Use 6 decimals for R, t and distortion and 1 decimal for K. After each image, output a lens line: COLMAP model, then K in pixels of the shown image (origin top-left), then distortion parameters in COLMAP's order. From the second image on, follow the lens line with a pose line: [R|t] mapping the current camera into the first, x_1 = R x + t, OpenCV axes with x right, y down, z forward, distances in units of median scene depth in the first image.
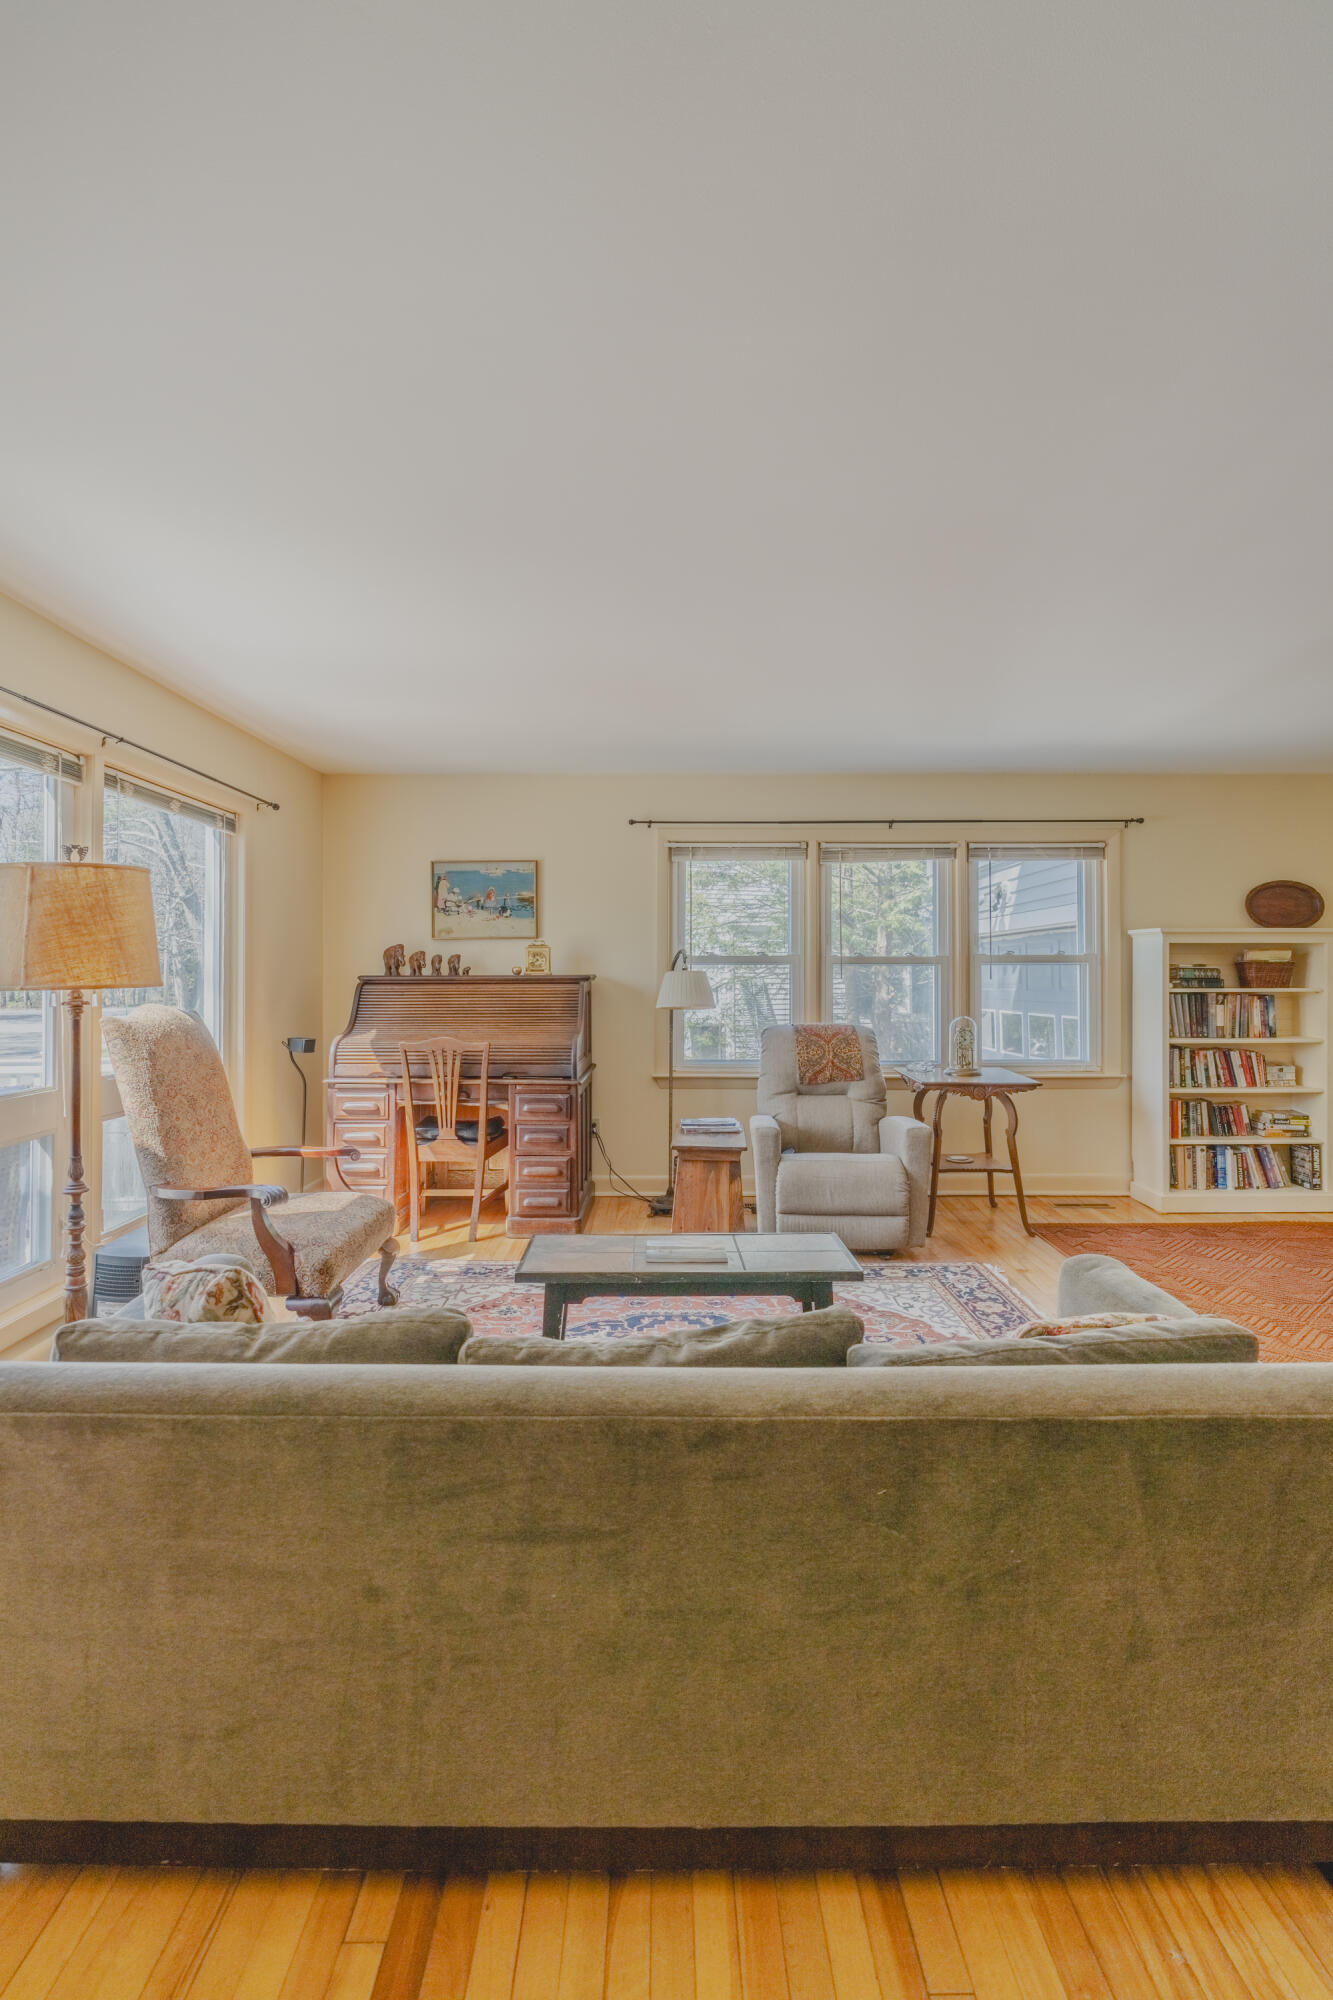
lens RADIAL K [[930.6, 0, 669.5], [0, 930.6, 964.8], [0, 0, 1]] dist [-0.001970, 0.000359]
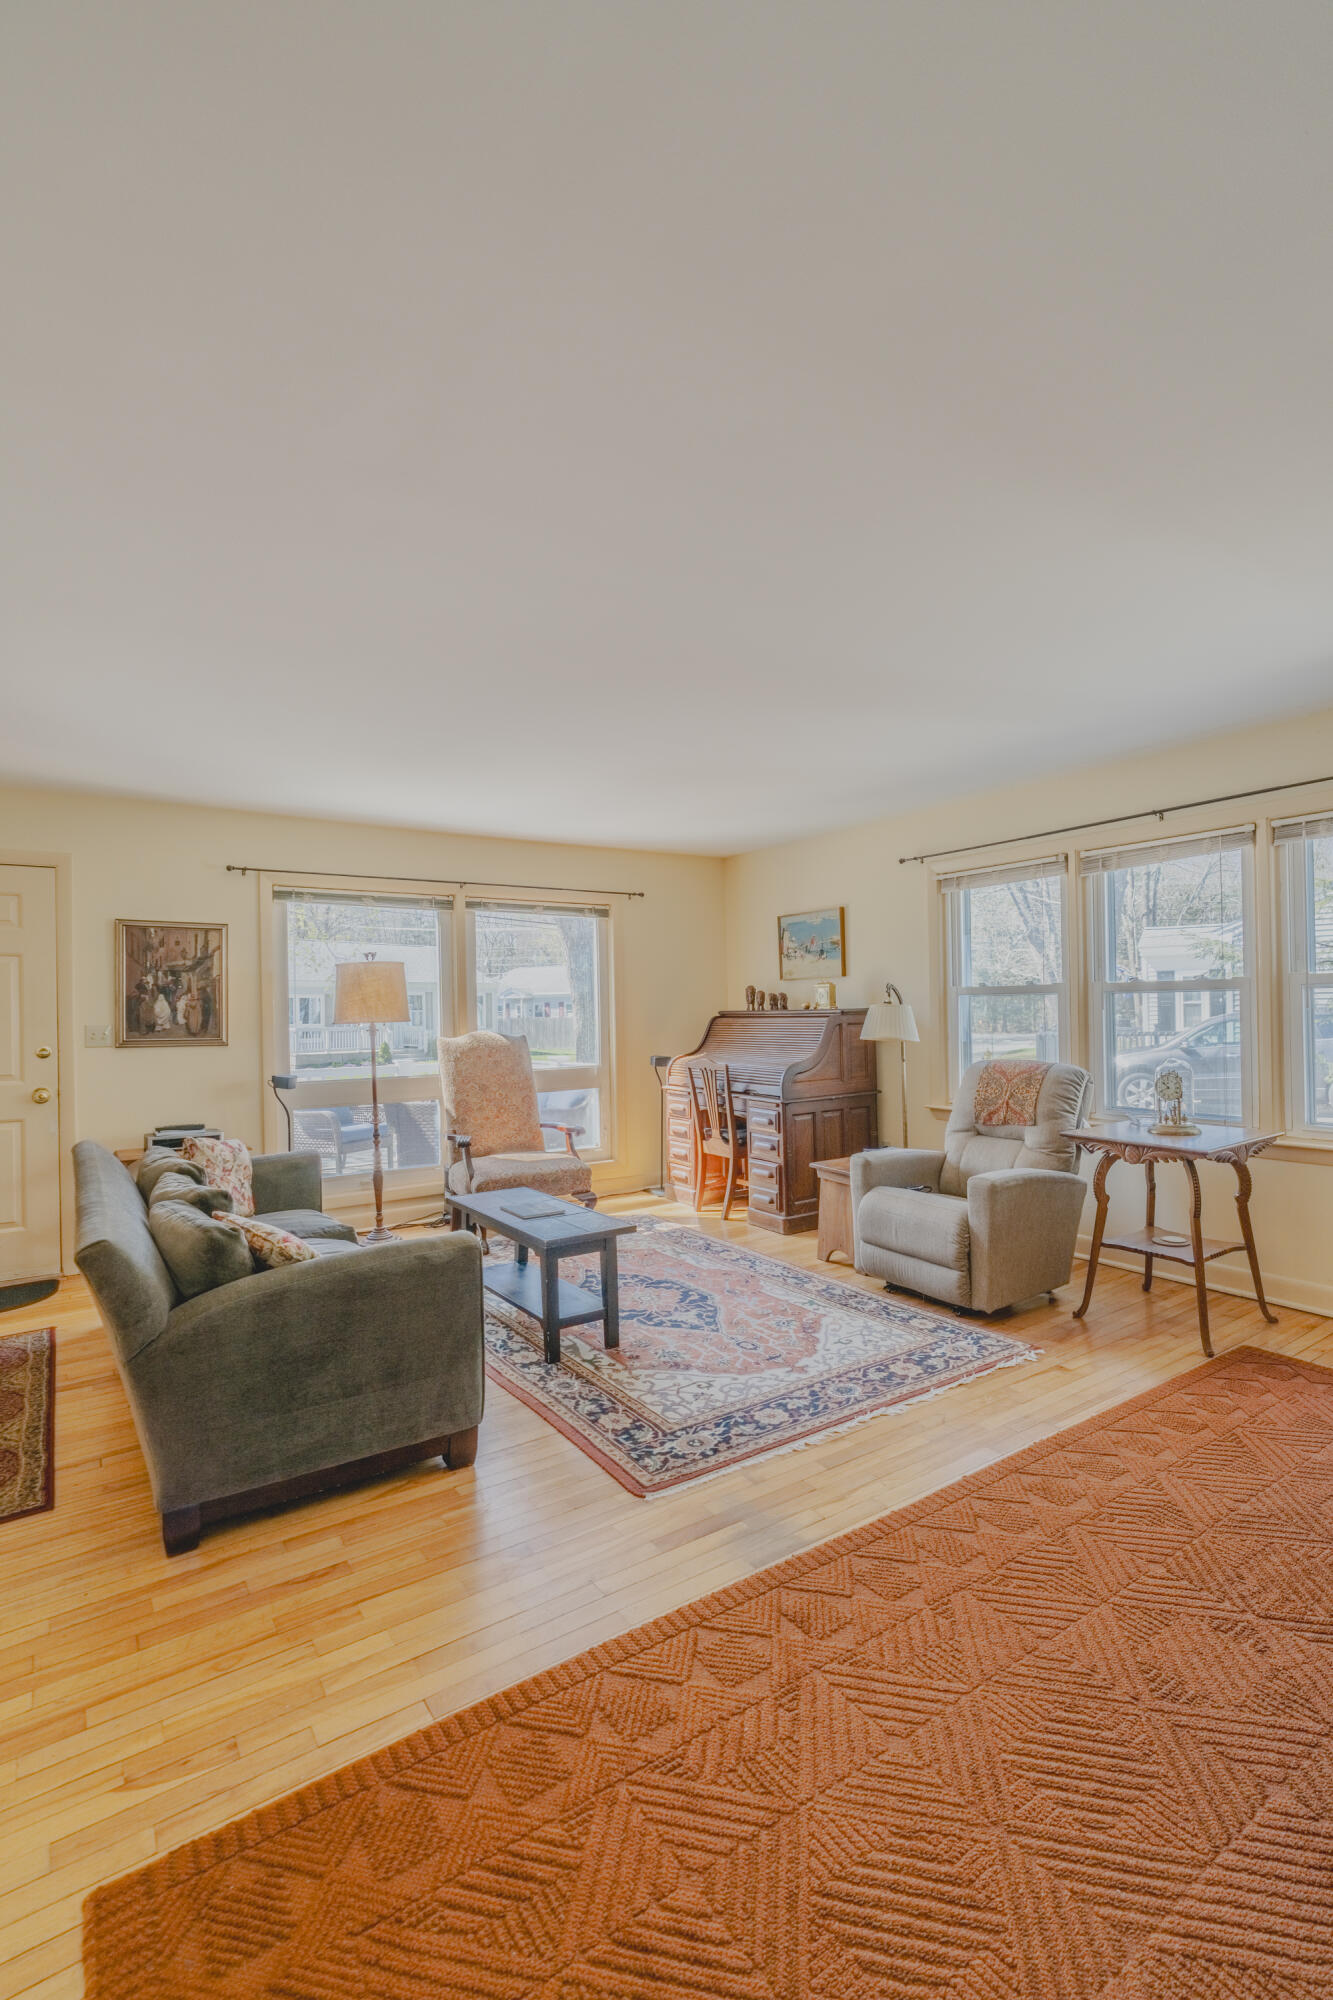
lens RADIAL K [[900.1, 0, 660.6], [0, 900.1, 1014.7], [0, 0, 1]] dist [-0.004076, 0.000365]
pose [[0.551076, -0.008187, -0.834415, 0.697745], [0.031474, 0.999444, 0.010980, 0.002368], [0.833861, -0.032313, 0.551028, 0.235616]]
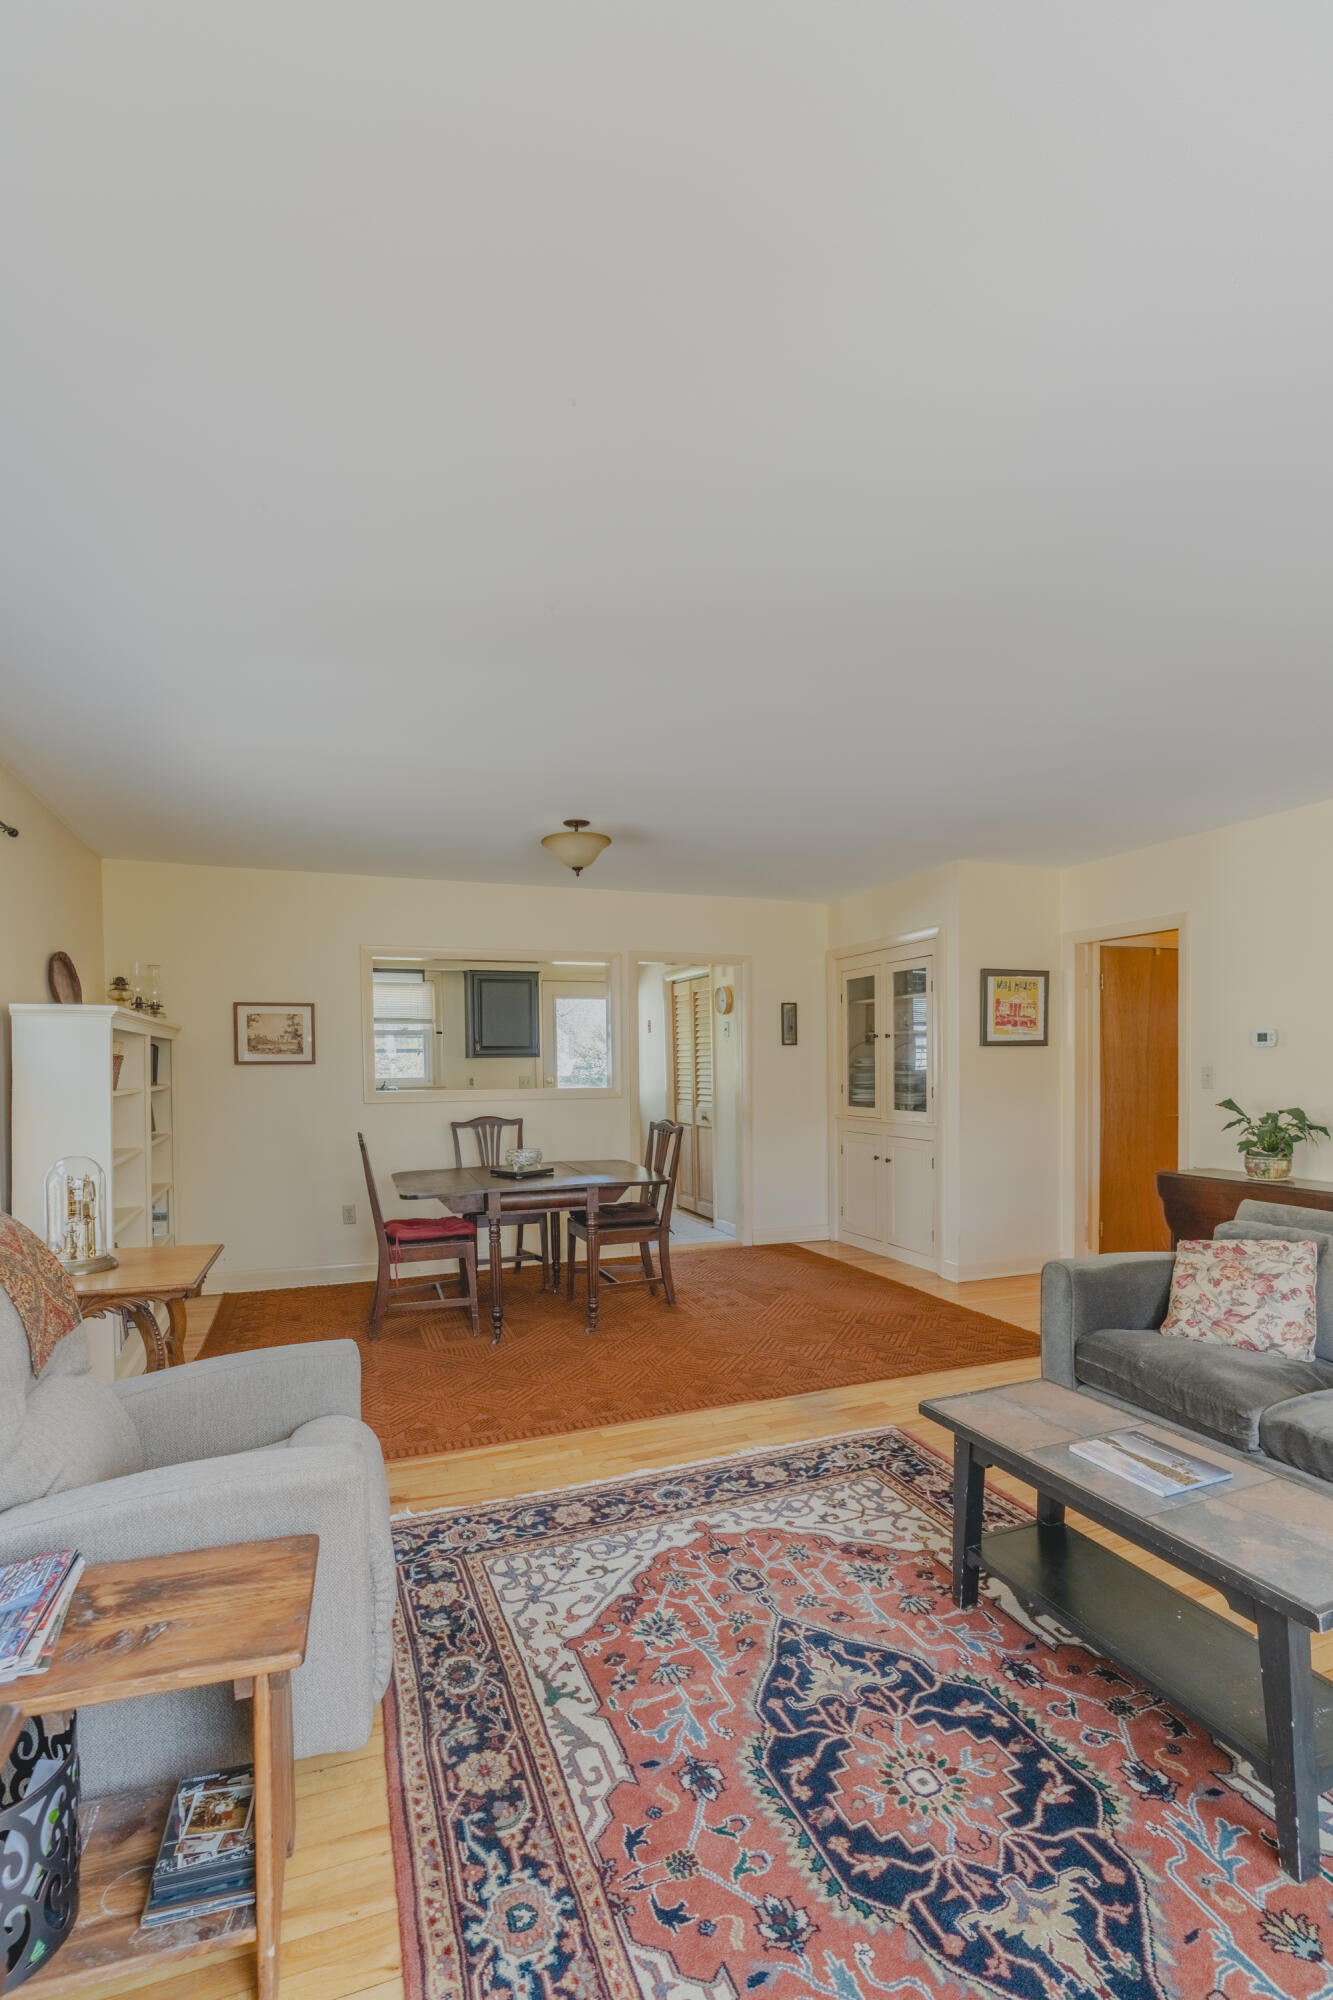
lens RADIAL K [[933.8, 0, 672.1], [0, 933.8, 1080.8], [0, 0, 1]] dist [-0.003744, 0.000242]
pose [[-0.354800, -0.011592, 0.934870, -0.277364], [0.001331, 0.999916, 0.012904, 0.008115], [-0.934941, 0.005822, -0.354755, 0.871995]]
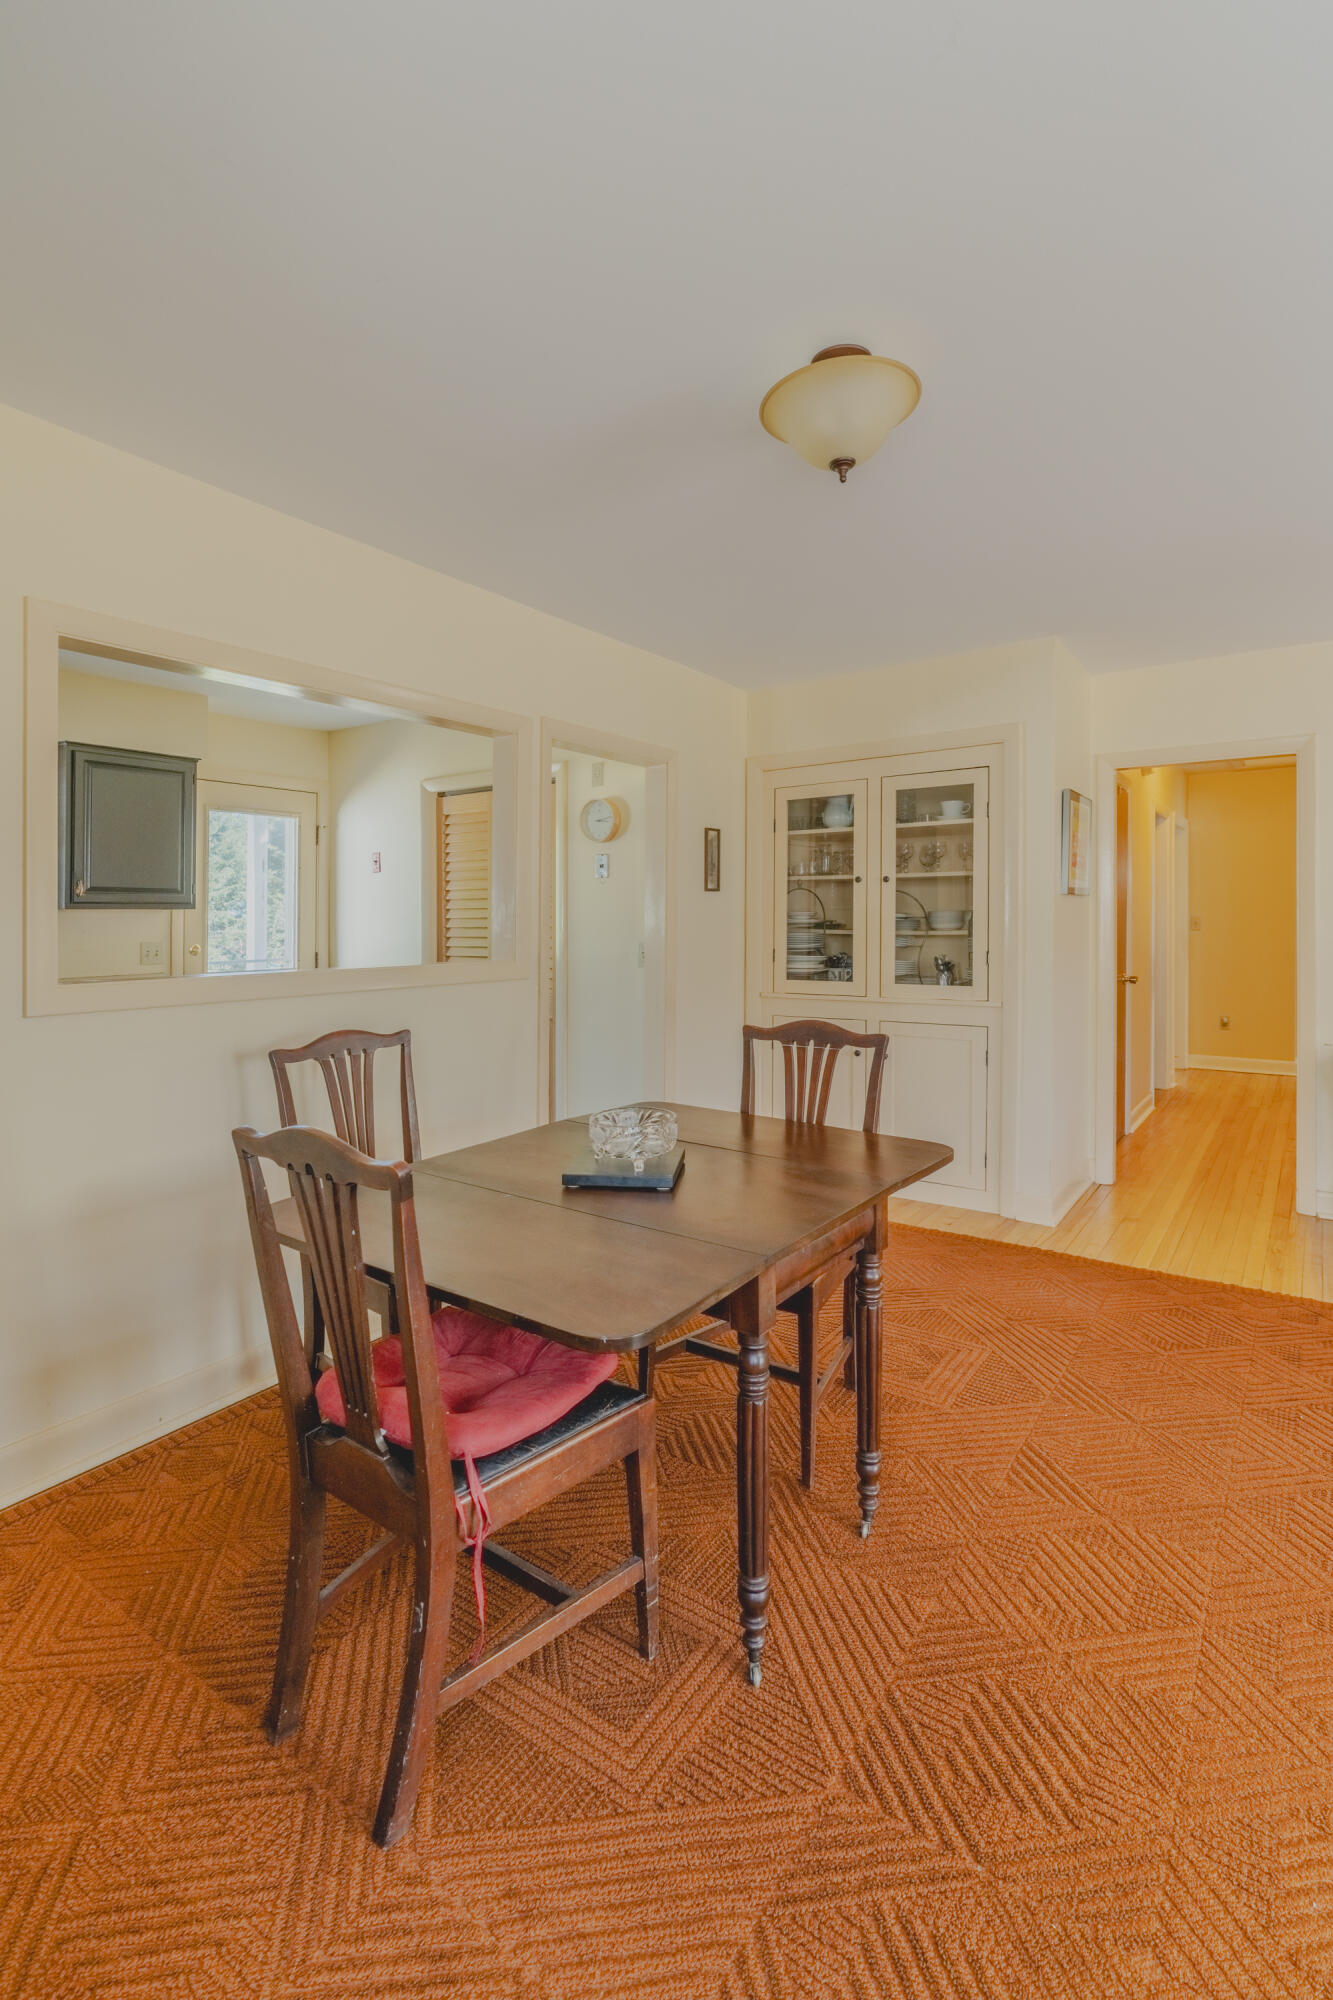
lens RADIAL K [[929.4, 0, 659.6], [0, 929.4, 931.9], [0, 0, 1]] dist [-0.010766, -0.000159]
pose [[-0.811047, 0.002074, 0.584977, 0.439015], [0.004184, 0.999989, 0.002257, 0.011170], [-0.584966, 0.004278, -0.811047, 0.994043]]
